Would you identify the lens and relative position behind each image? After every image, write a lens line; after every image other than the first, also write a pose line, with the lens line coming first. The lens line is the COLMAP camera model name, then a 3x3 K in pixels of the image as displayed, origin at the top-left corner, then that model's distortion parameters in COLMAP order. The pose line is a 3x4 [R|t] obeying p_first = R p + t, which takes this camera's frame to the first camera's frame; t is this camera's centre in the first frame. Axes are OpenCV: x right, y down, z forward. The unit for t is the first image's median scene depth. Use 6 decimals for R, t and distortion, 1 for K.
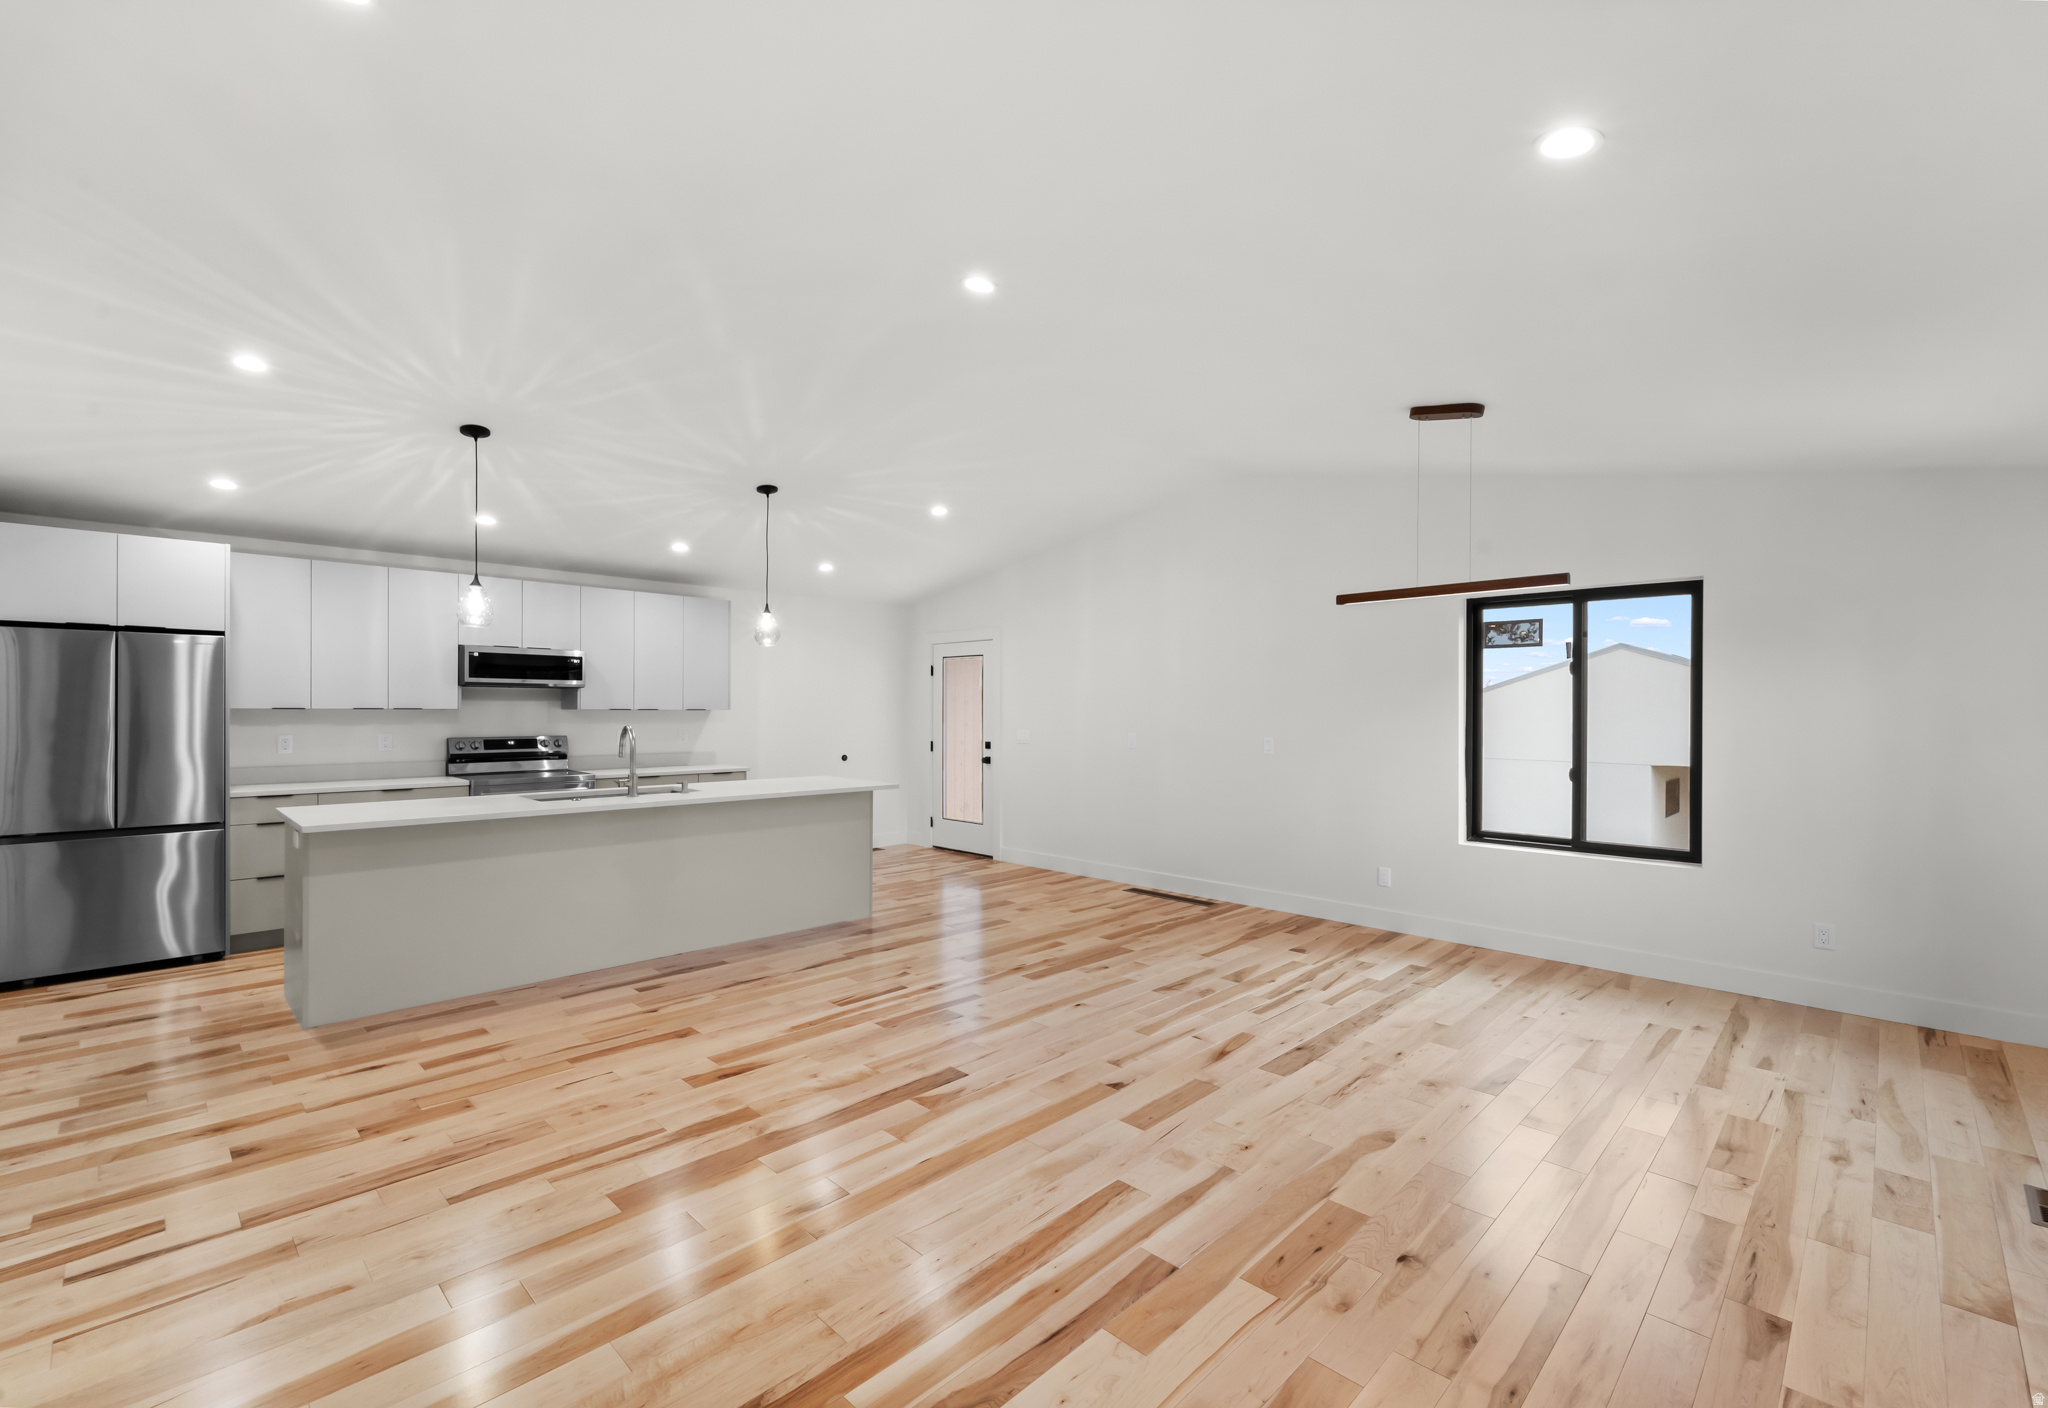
lens RADIAL K [[887.9, 0, 1077.1], [0, 887.9, 708.5], [0, 0, 1]] dist [0.001284, 0.000333]
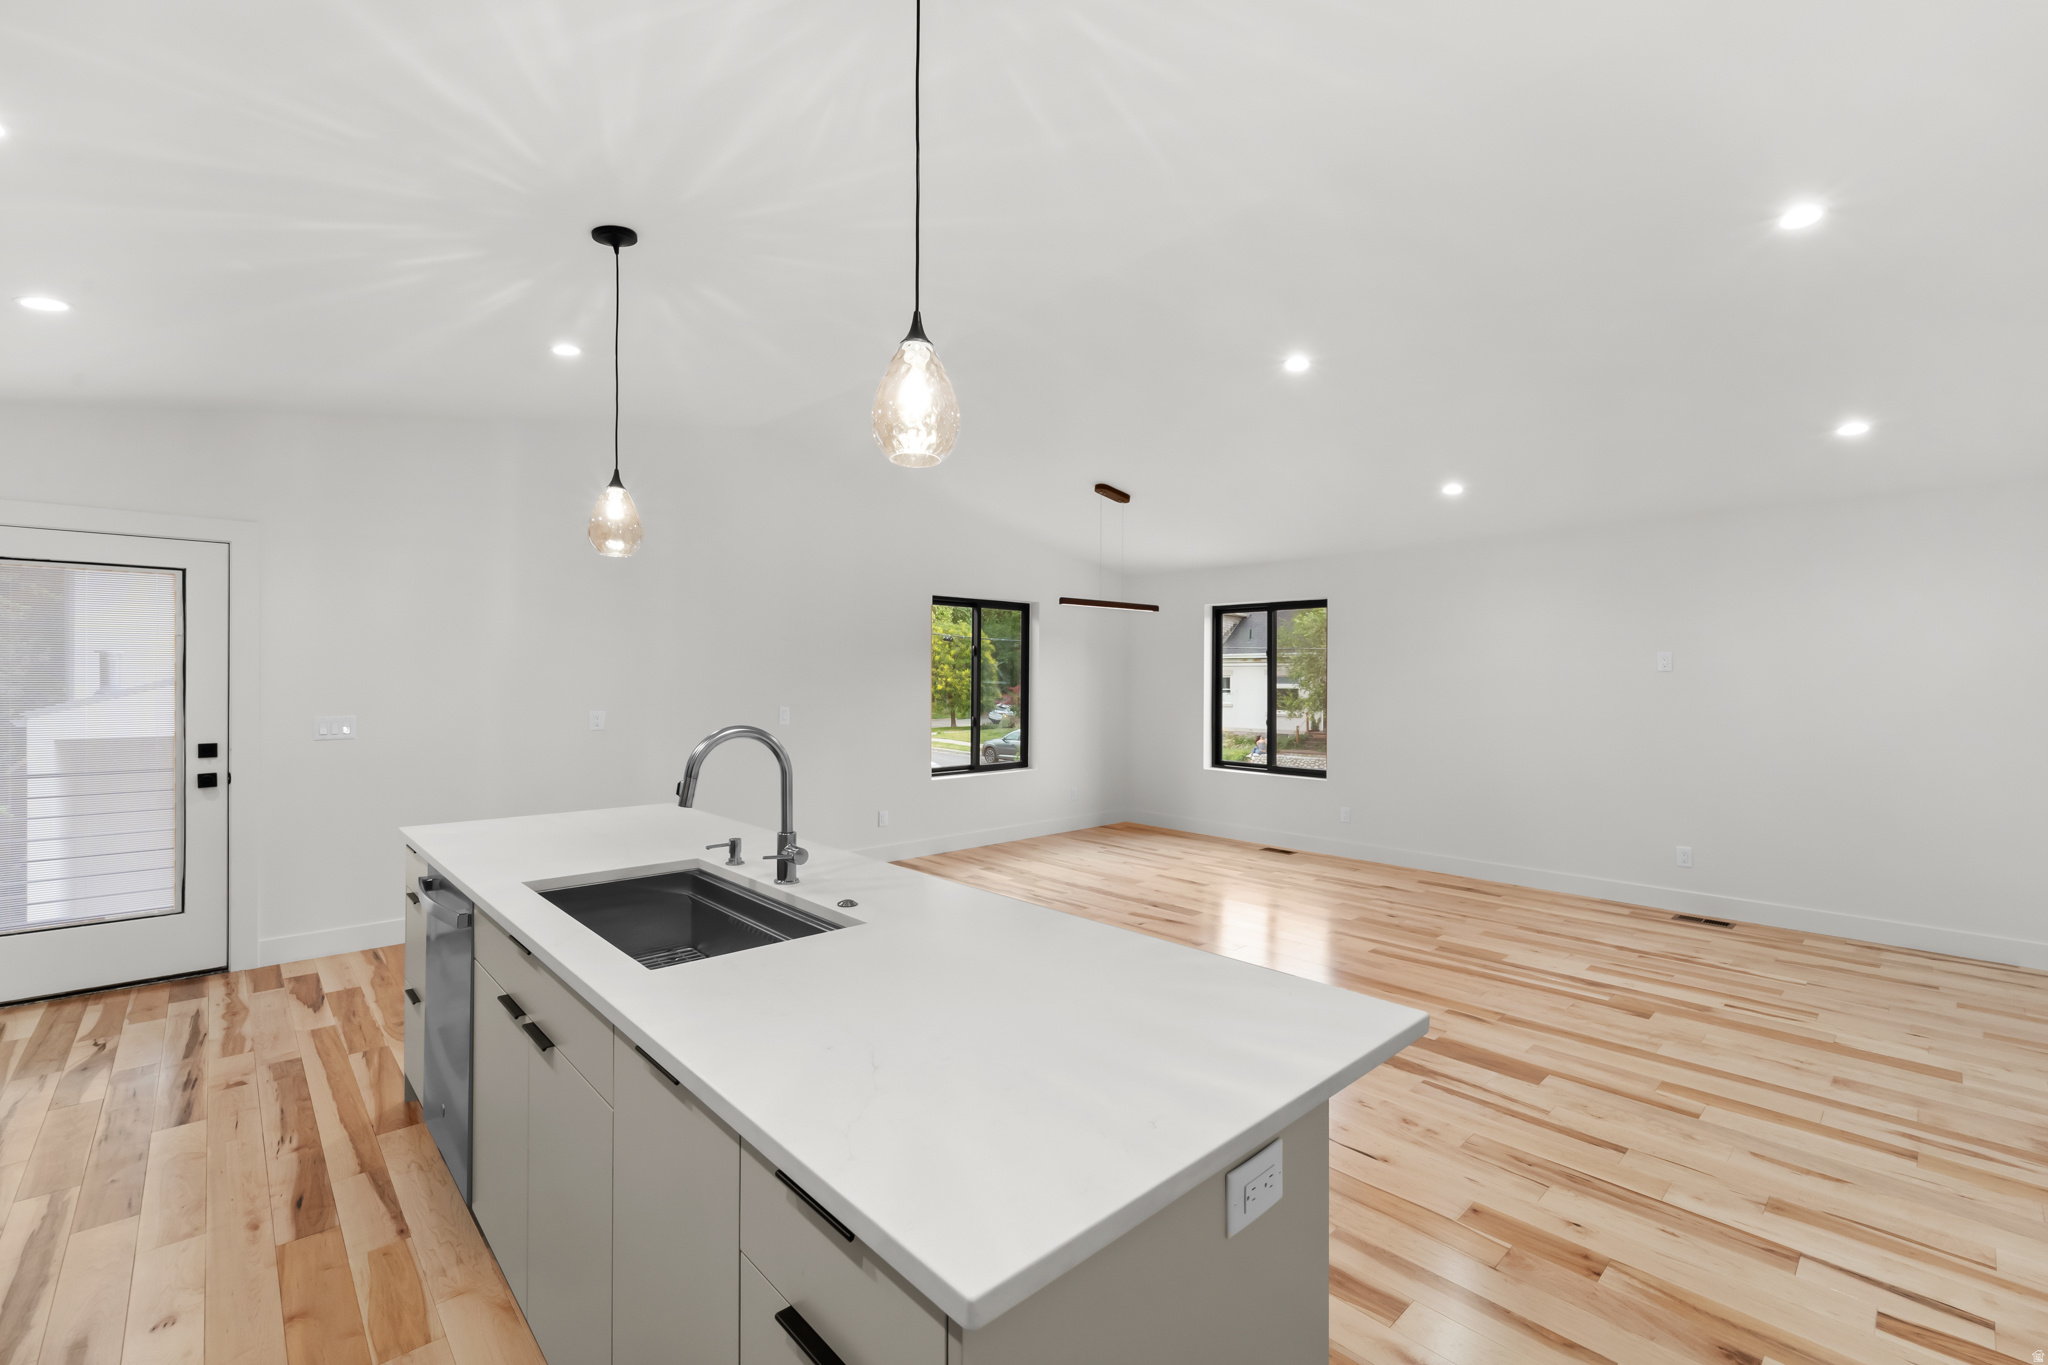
lens RADIAL K [[851.6, 0, 1021.7], [0, 851.6, 675.2], [0, 0, 1]] dist [-0.000215, -0.000839]
pose [[0.081221, -0.000425, 0.996696, -1.574658], [-0.003577, 0.999993, 0.000718, -0.009398], [-0.996690, -0.003624, 0.081218, 1.452544]]
